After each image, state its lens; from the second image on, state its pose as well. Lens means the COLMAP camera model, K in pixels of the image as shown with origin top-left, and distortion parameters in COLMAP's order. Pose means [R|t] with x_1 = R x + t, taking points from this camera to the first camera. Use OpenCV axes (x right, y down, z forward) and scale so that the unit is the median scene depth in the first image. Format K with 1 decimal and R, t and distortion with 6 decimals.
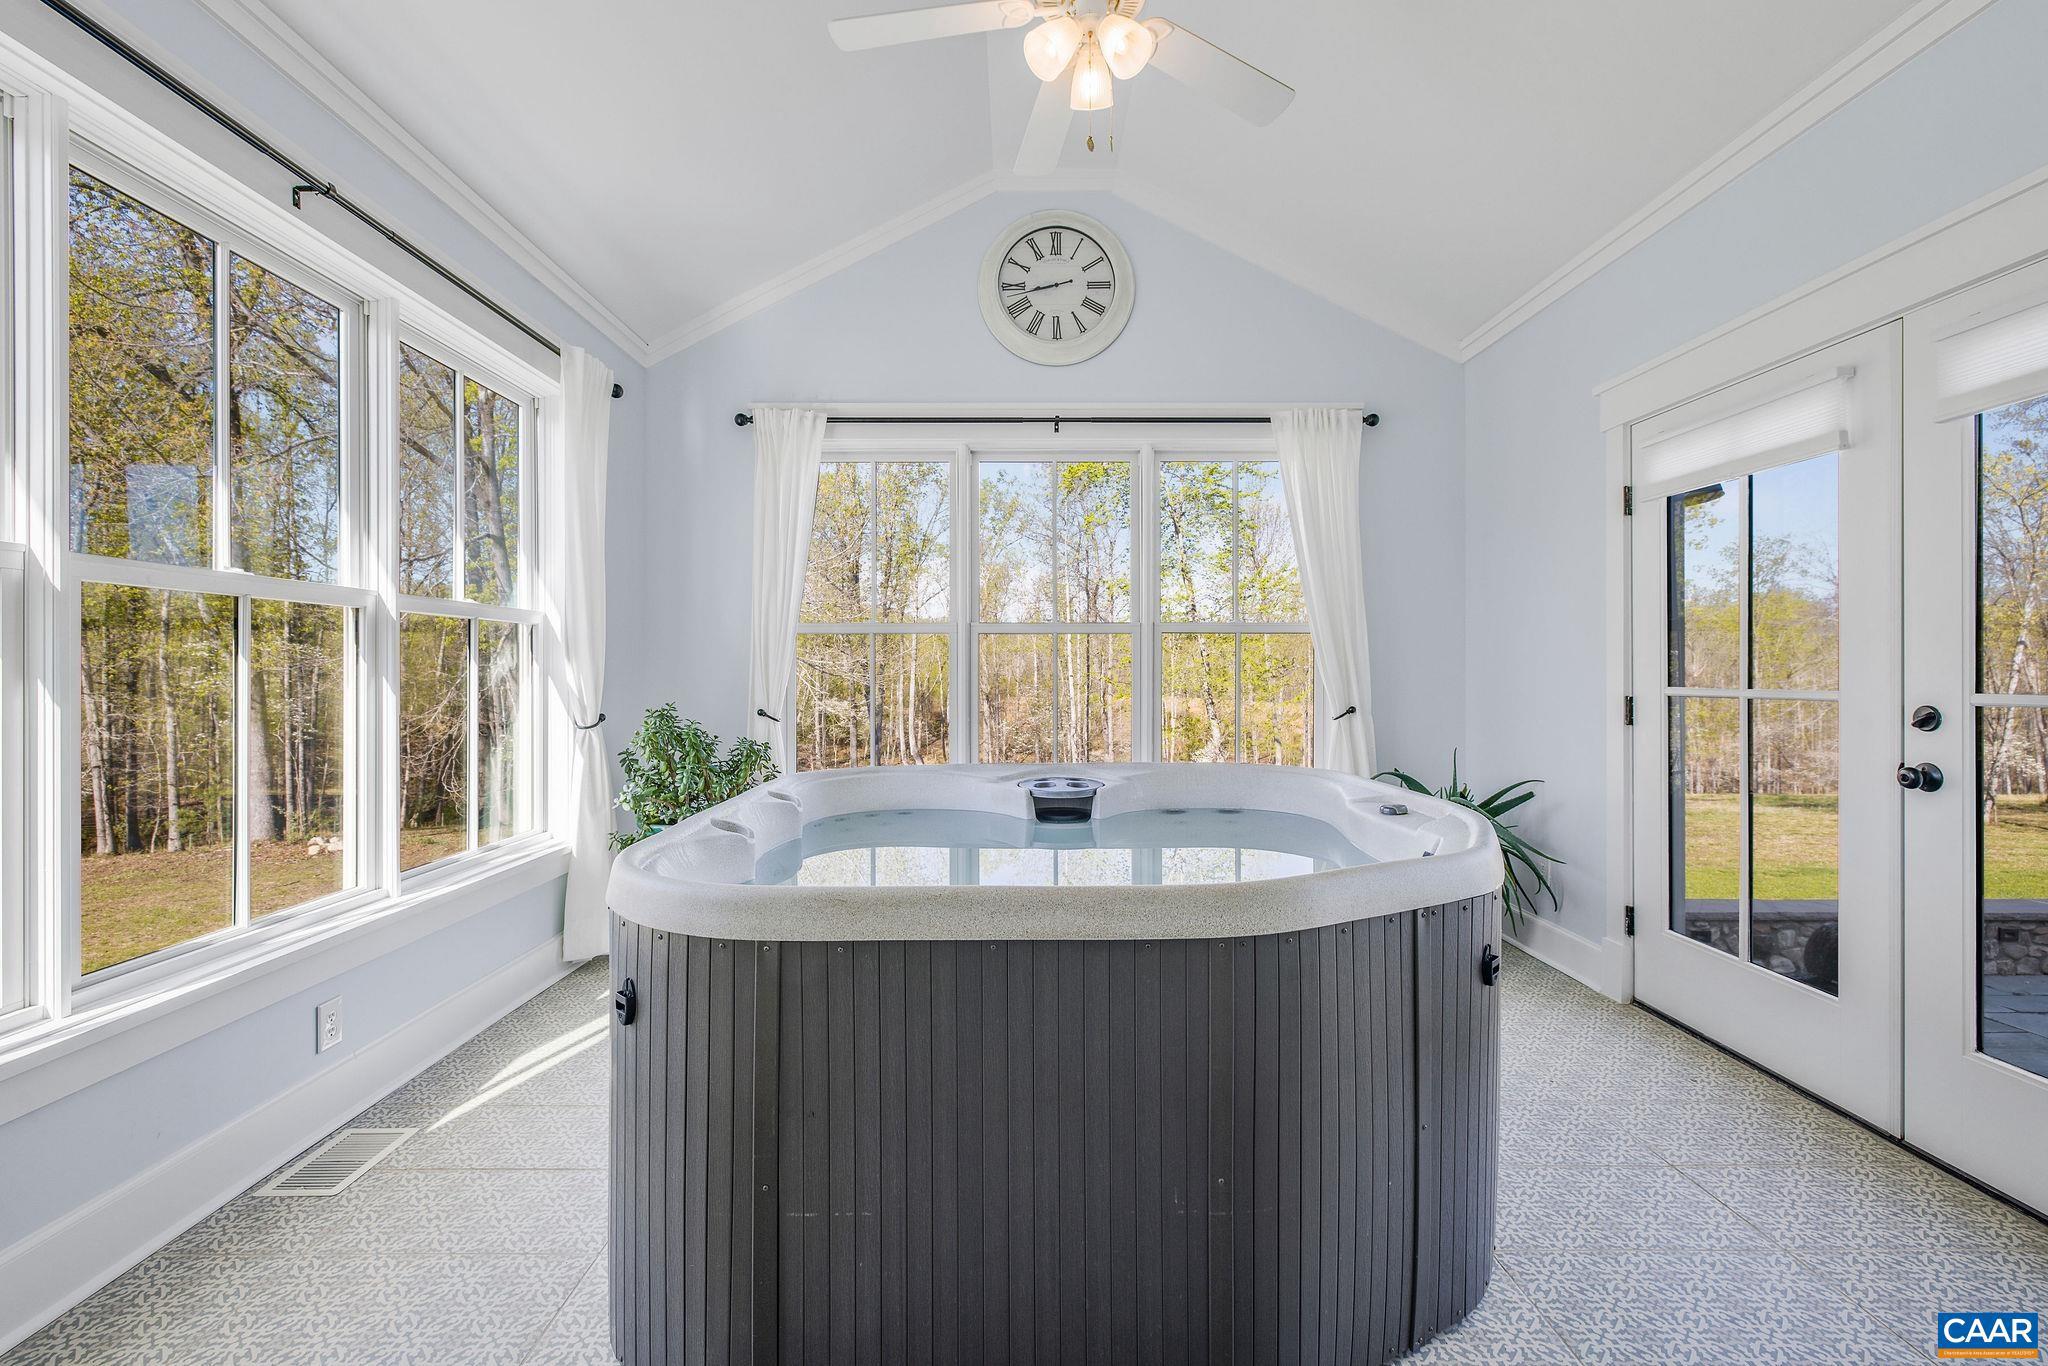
lens RADIAL K [[886.1, 0, 1024.0], [0, 886.1, 682.7], [0, 0, 1]] dist [0.000179, -0.000084]
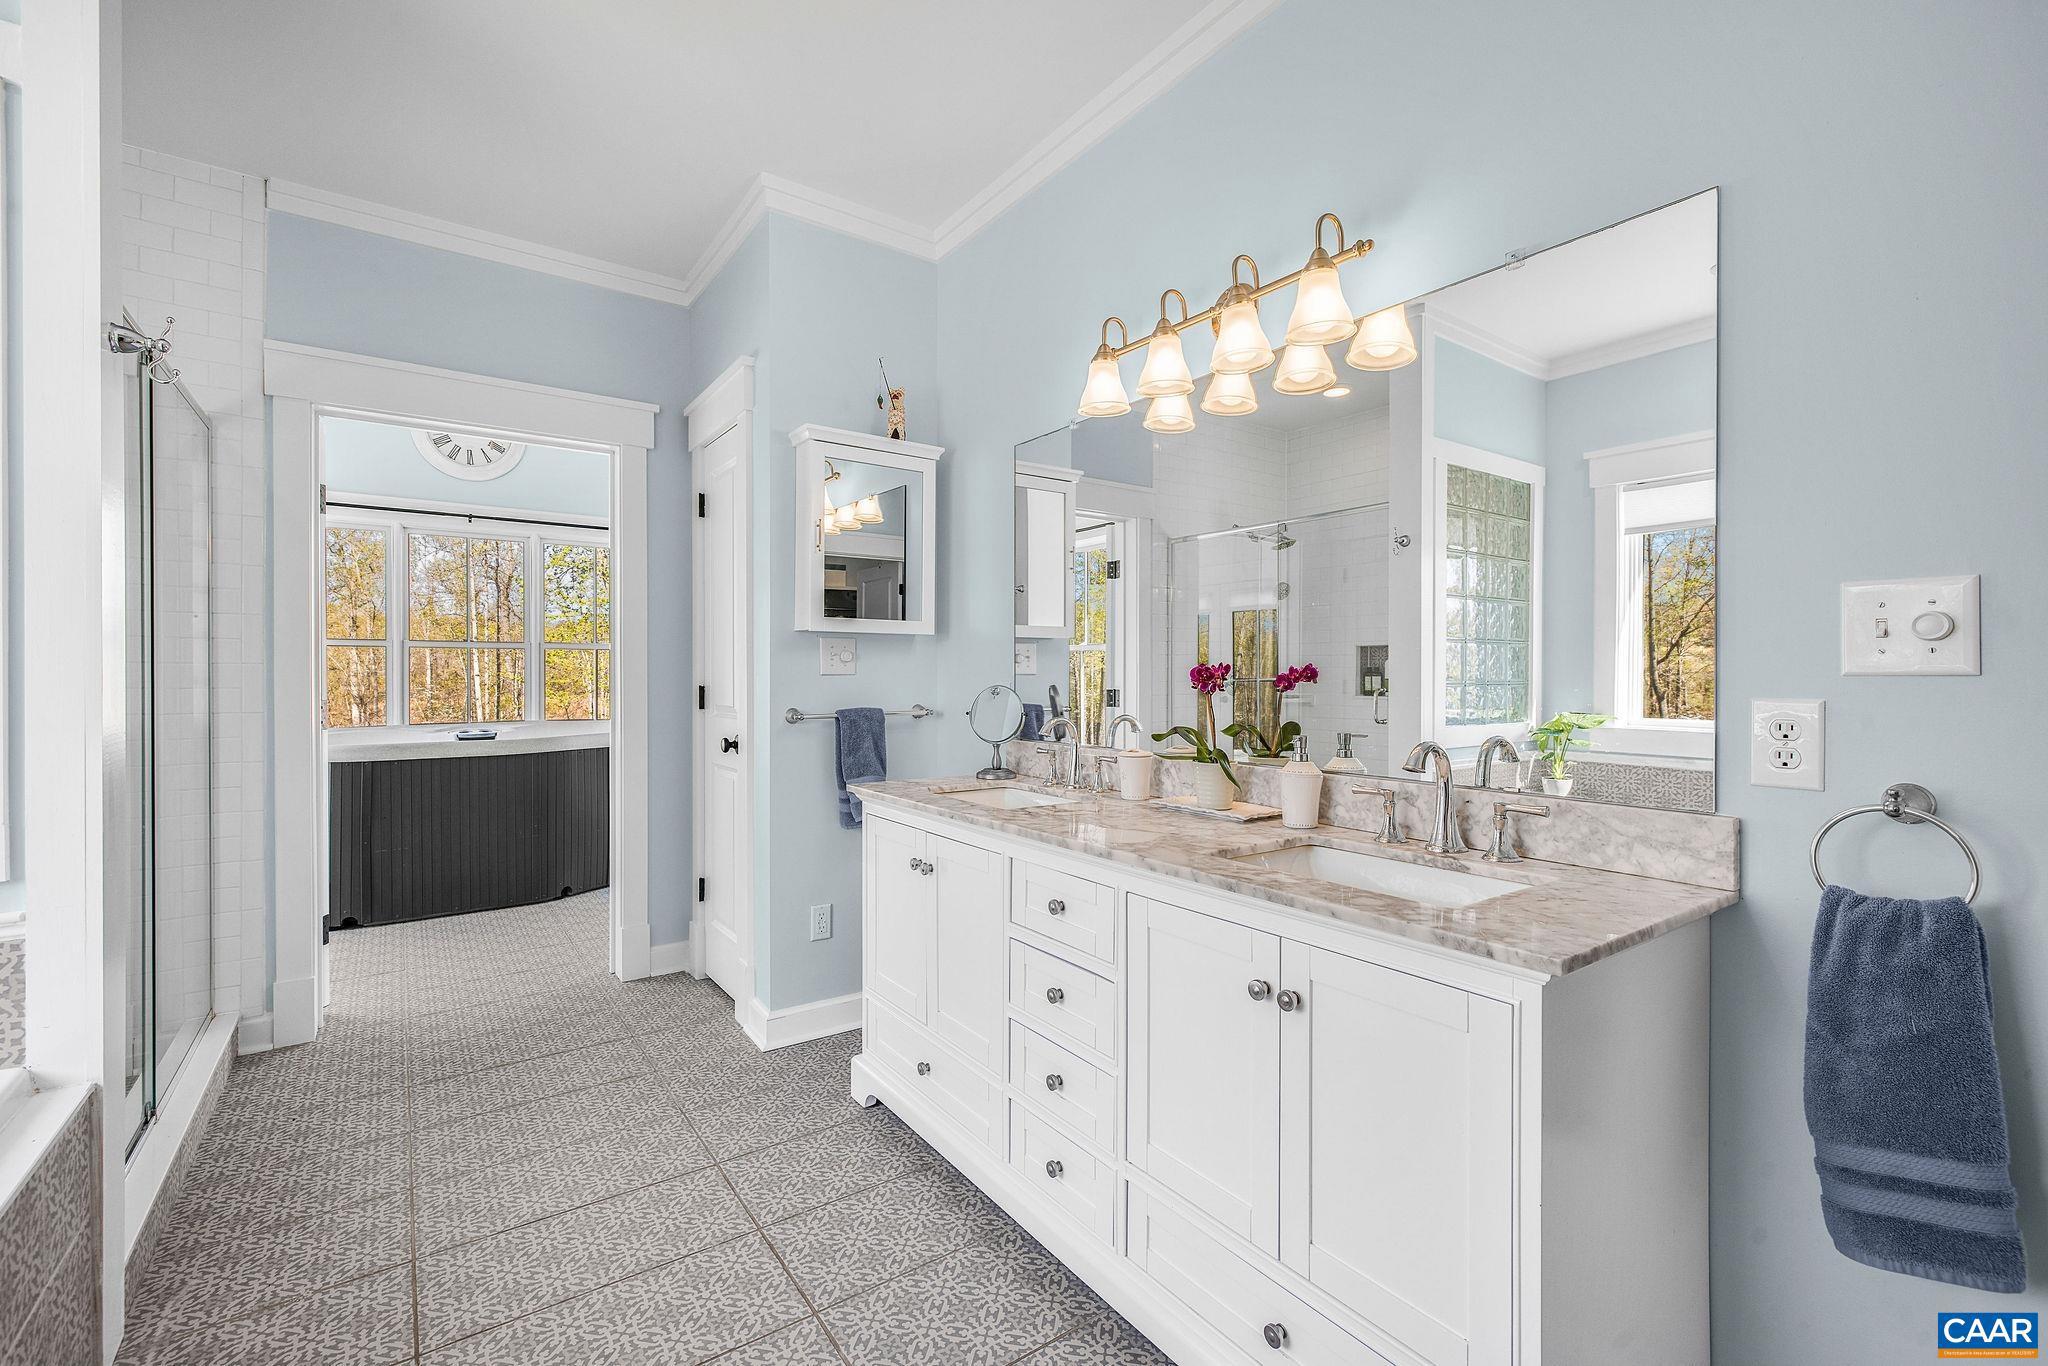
lens RADIAL K [[886.1, 0, 1024.6], [0, 886.1, 683.5], [0, 0, 1]] dist [0.000179, -0.000084]
pose [[0.821117, -0.000707, 0.570760, -0.054657], [0.000651, 1.000000, 0.000302, 0.008108], [-0.570760, 0.000124, 0.821117, -0.885576]]
